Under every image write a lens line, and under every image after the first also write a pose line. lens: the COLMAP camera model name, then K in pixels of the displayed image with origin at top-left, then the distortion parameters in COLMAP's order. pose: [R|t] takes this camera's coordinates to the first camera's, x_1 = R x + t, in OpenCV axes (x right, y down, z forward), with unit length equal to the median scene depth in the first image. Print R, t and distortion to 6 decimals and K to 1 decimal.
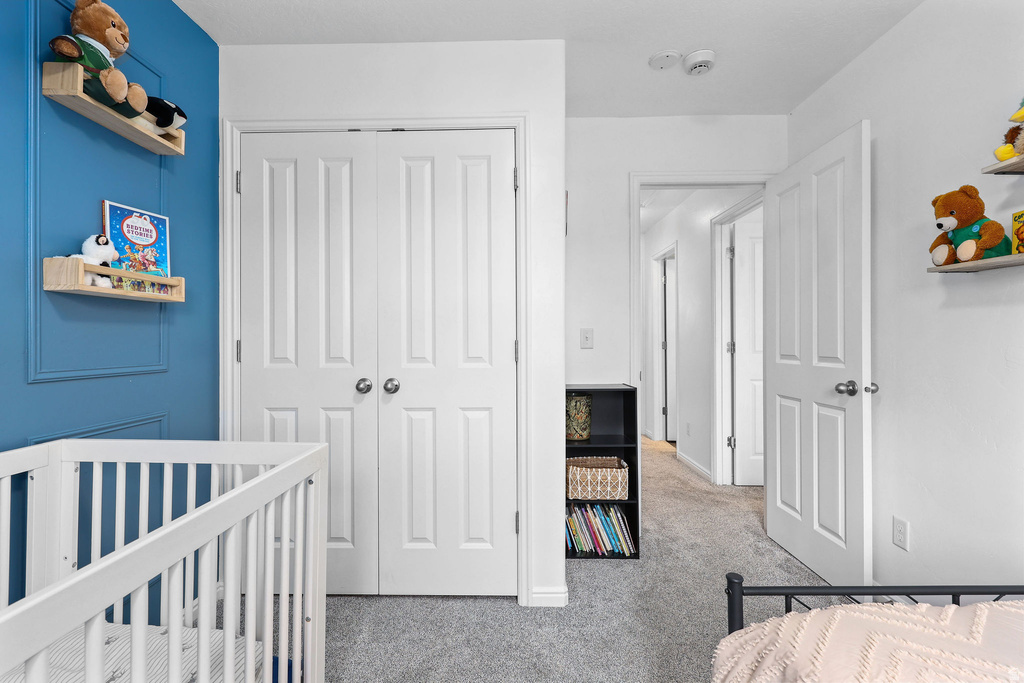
lens RADIAL K [[467.5, 0, 507.0], [0, 467.5, 339.4], [0, 0, 1]] dist [0.001257, -0.000090]
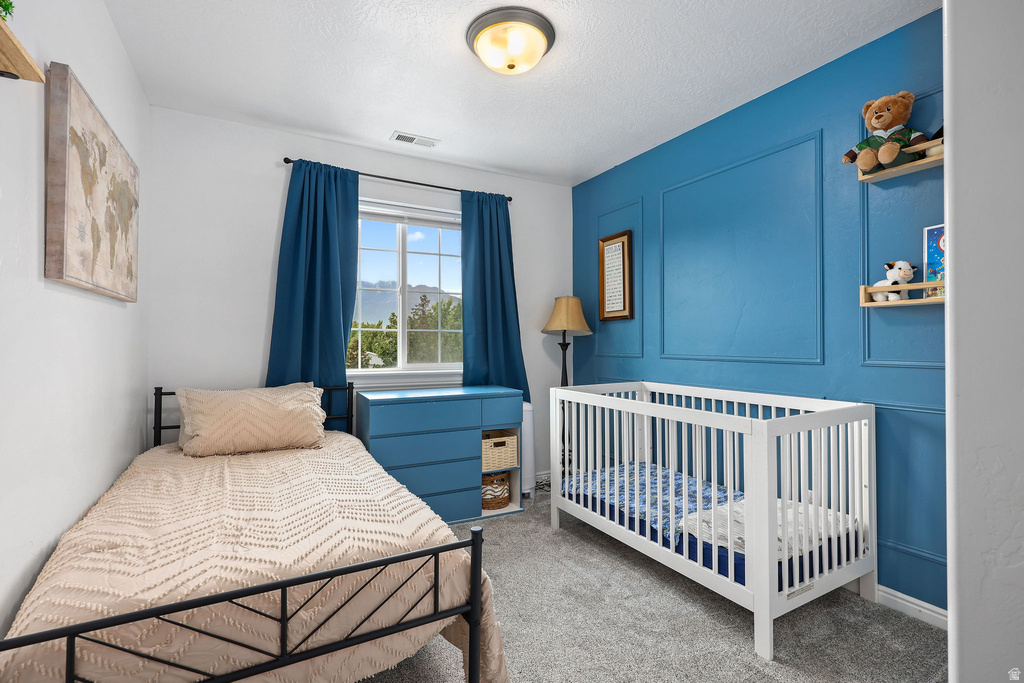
lens RADIAL K [[467.5, 0, 507.0], [0, 467.5, 339.4], [0, 0, 1]] dist [0.001257, -0.000090]
pose [[-0.873824, 0.002688, -0.486235, 0.691204], [0.006719, 0.999956, -0.006548, 0.003503], [0.486196, -0.008989, -0.873804, 1.444682]]
